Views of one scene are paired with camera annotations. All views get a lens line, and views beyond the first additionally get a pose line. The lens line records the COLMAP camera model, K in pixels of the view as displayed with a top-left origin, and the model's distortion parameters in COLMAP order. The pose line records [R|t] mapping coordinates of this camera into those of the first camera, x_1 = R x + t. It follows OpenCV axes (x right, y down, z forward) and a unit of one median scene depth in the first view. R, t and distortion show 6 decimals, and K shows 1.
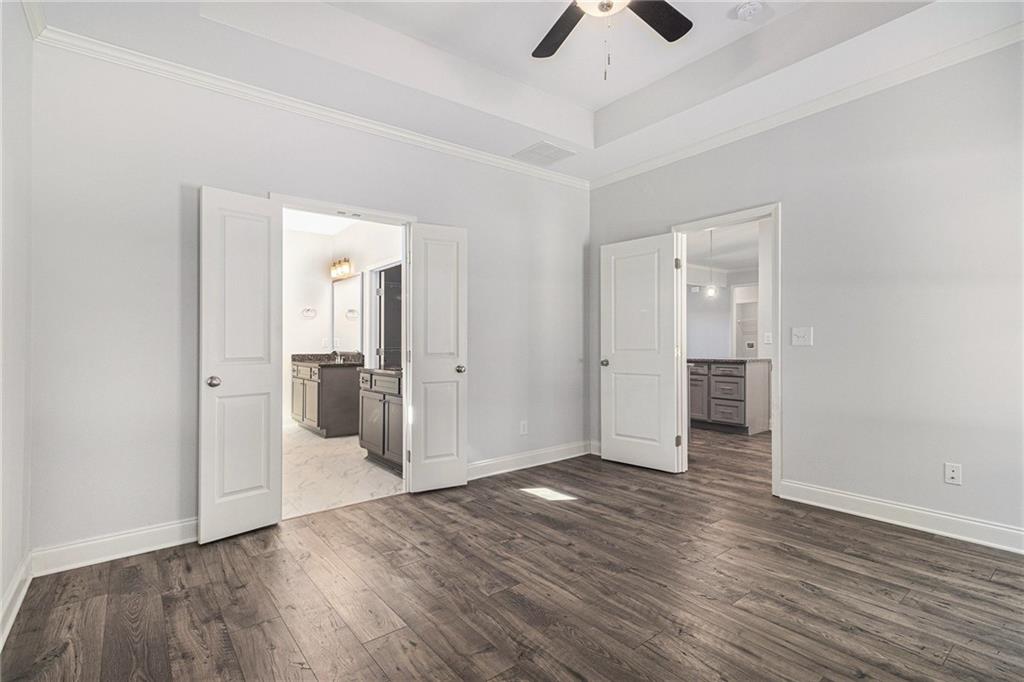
lens RADIAL K [[478.9, 0, 512.0], [0, 478.9, 341.0], [0, 0, 1]] dist [0.005066, 0.000521]
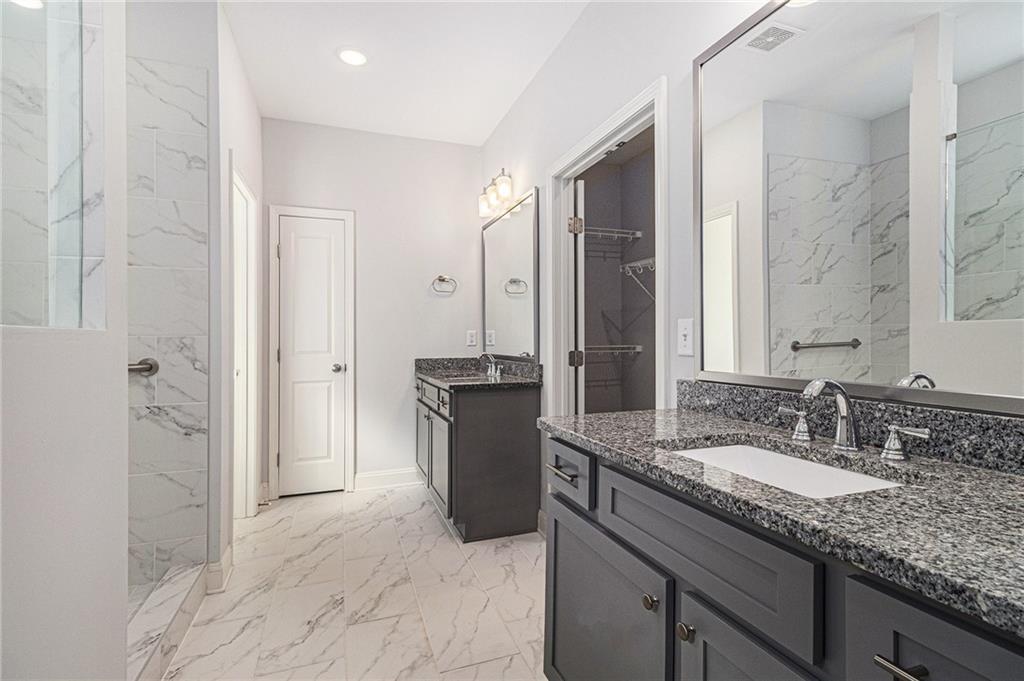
lens RADIAL K [[478.9, 0, 512.0], [0, 478.9, 340.5], [0, 0, 1]] dist [0.005066, 0.000521]
pose [[0.947525, -0.003065, -0.319667, -0.184894], [0.006238, 0.999941, 0.008904, 0.002039], [0.319621, -0.010431, 0.947488, 0.542212]]
